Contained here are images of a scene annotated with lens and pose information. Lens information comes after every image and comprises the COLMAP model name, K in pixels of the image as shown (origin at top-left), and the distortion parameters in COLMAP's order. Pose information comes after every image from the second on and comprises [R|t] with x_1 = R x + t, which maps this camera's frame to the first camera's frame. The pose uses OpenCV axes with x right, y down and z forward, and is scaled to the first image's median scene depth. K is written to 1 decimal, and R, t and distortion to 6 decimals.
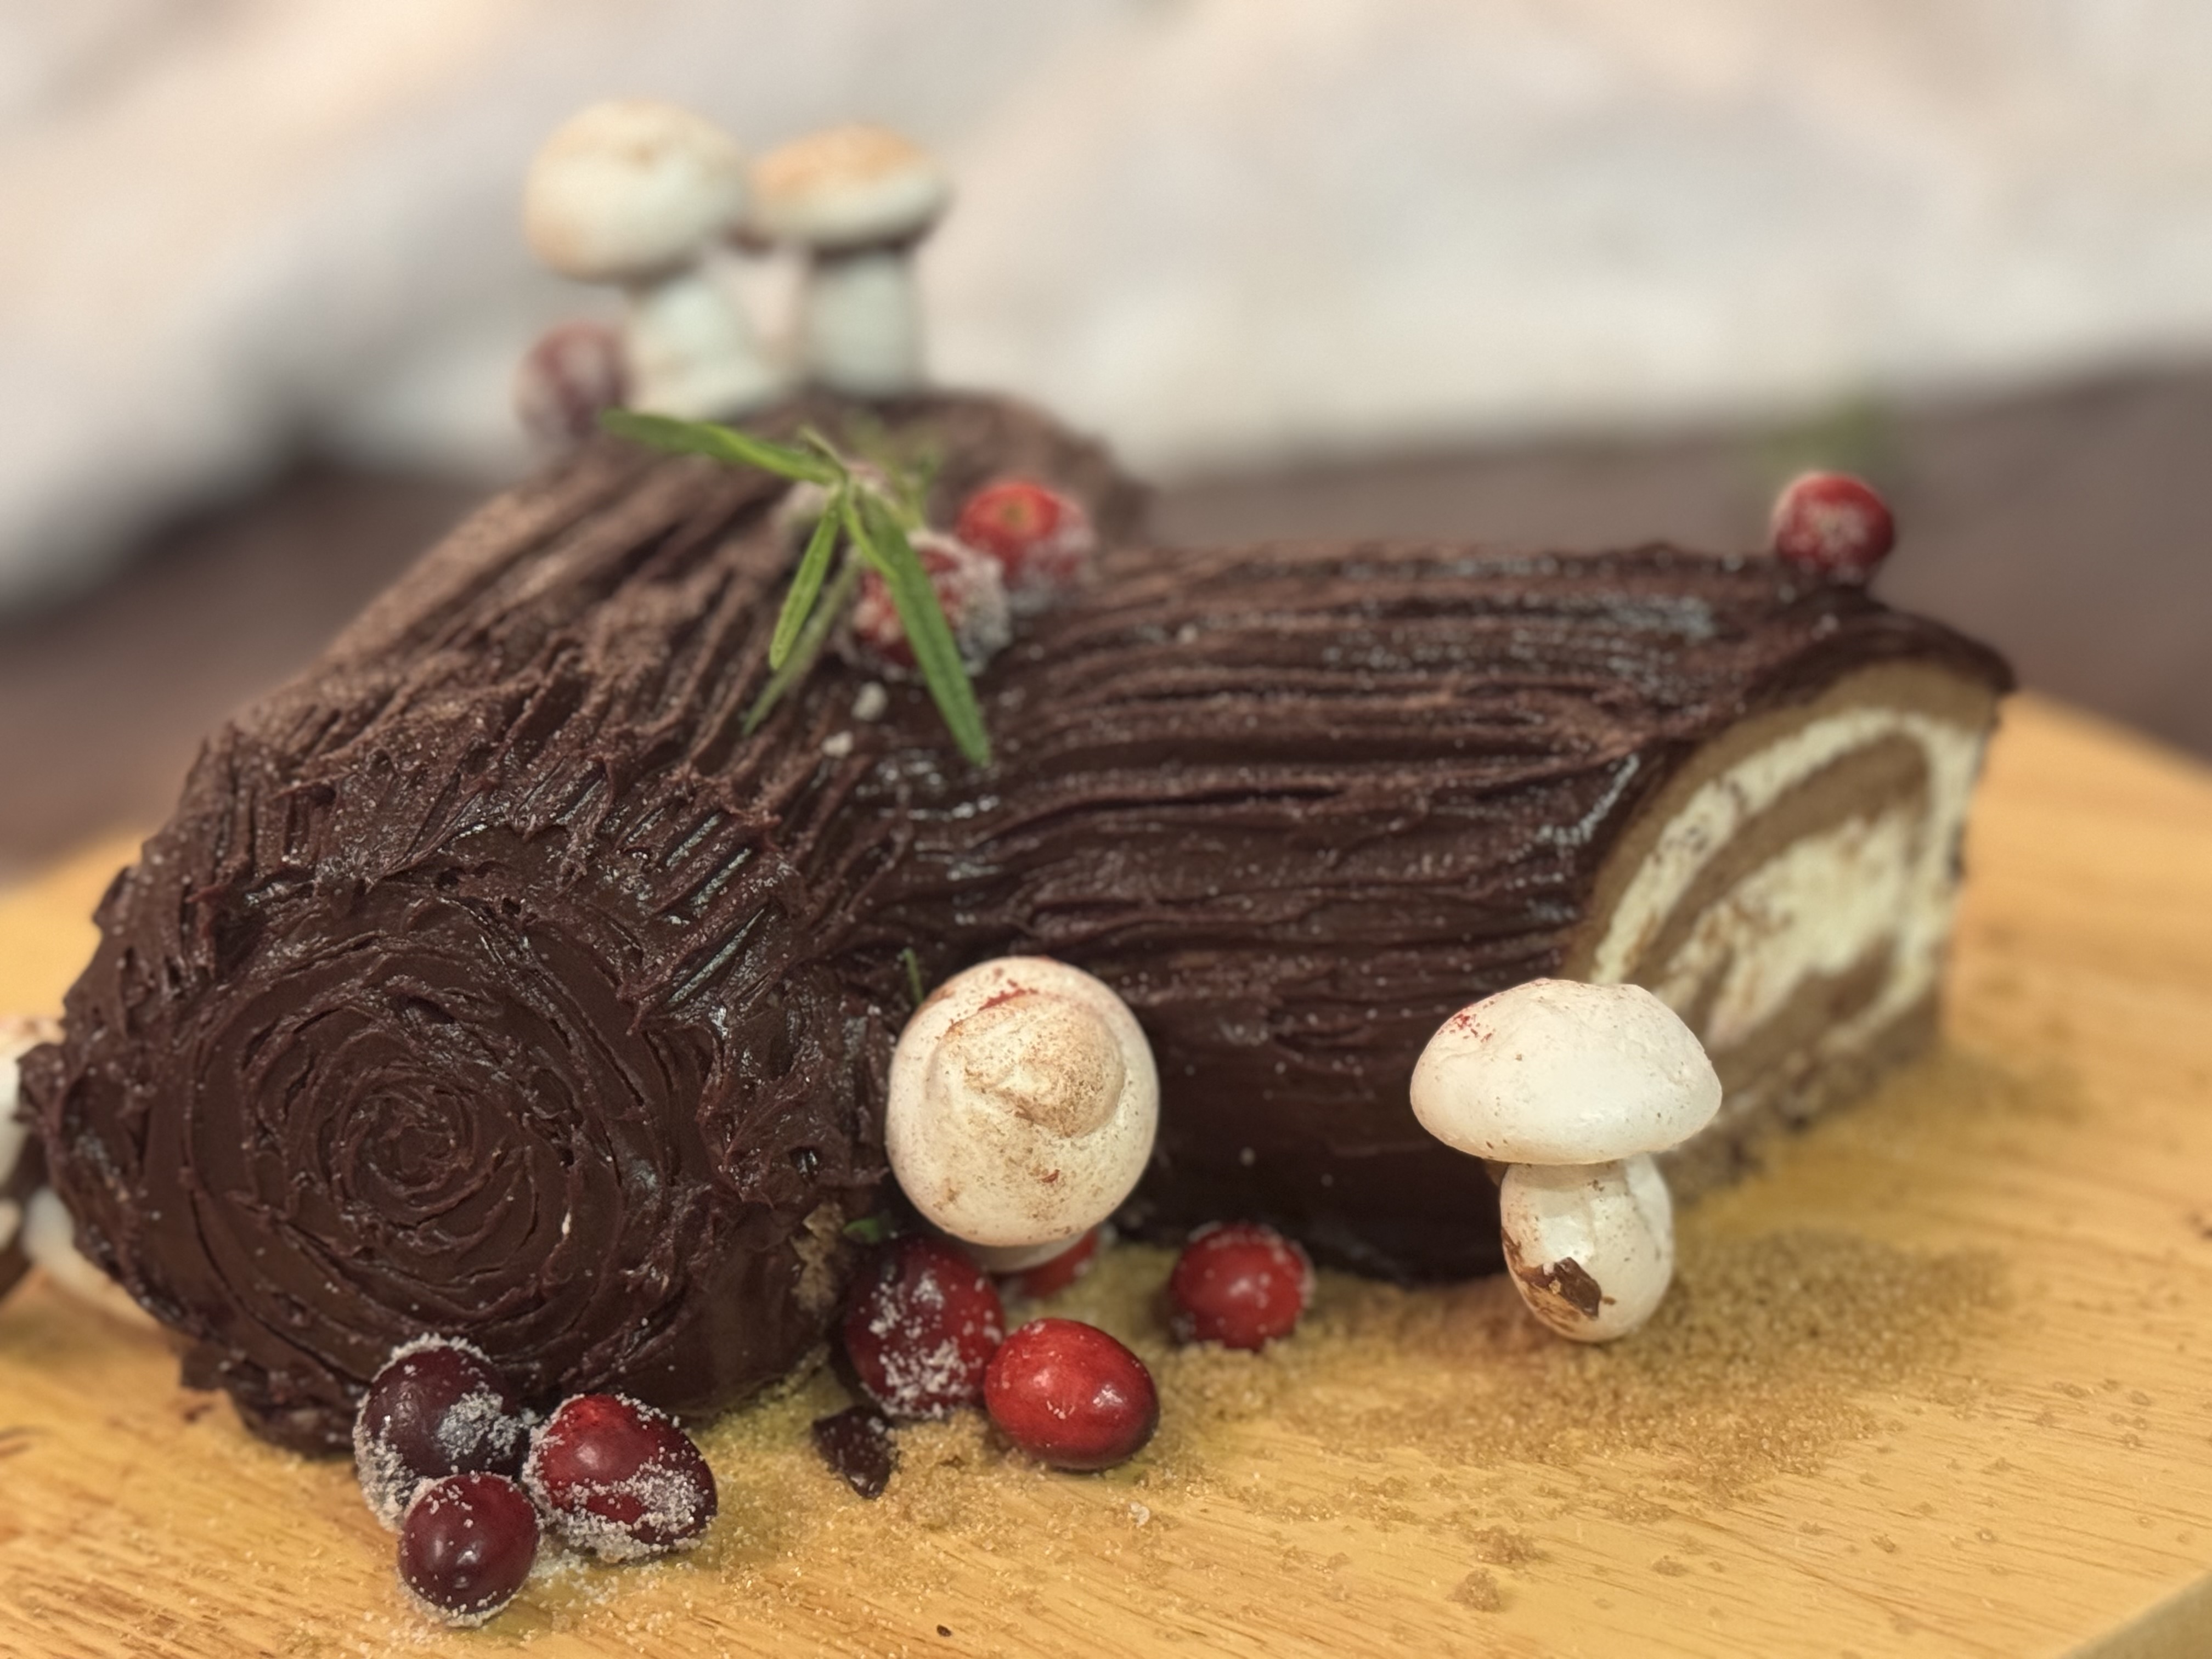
lens RADIAL K [[4116.1, 0, 1106.0], [0, 4116.1, 829.5], [0, 0, 1]] dist [0.190115, 0.178057]
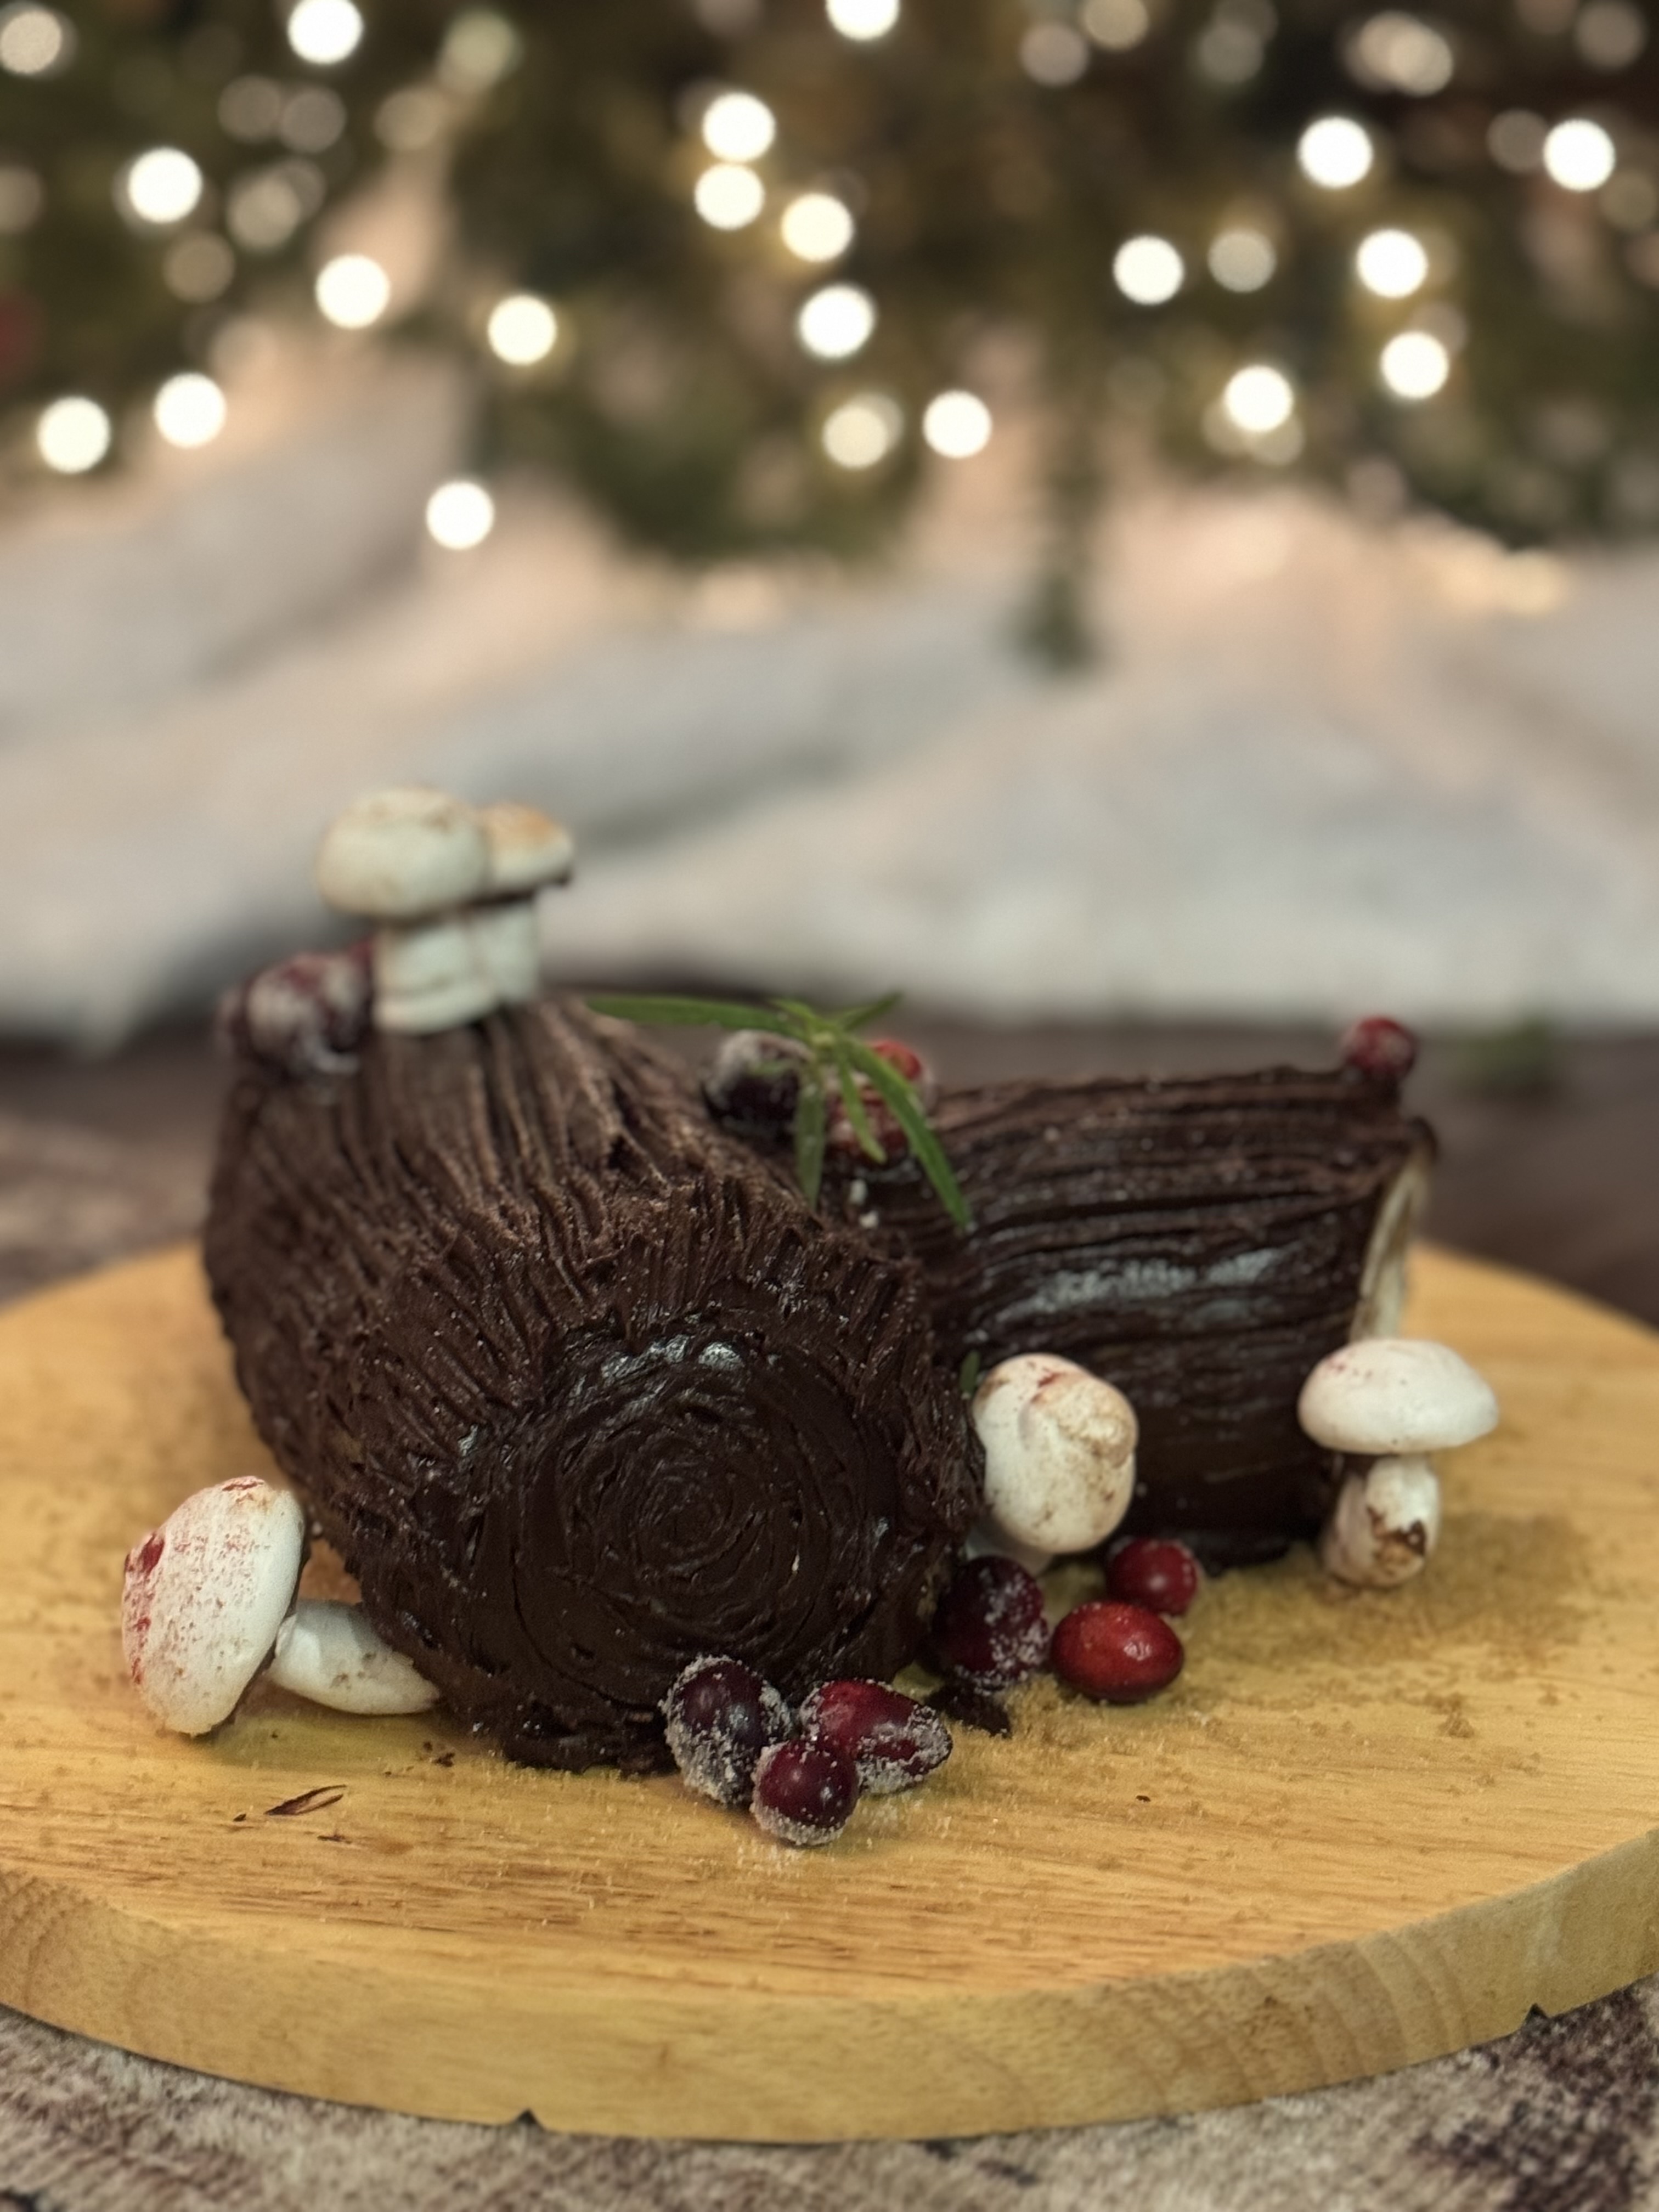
lens RADIAL K [[4116.1, 0, 829.5], [0, 4116.1, 1106.0], [0, 0, 1]] dist [0.190115, 0.178057]
pose [[0.890763, -0.045737, 0.452160, -0.733307], [0.094746, 0.991751, -0.086334, 0.062879], [-0.444482, 0.119743, 0.887749, -0.253535]]
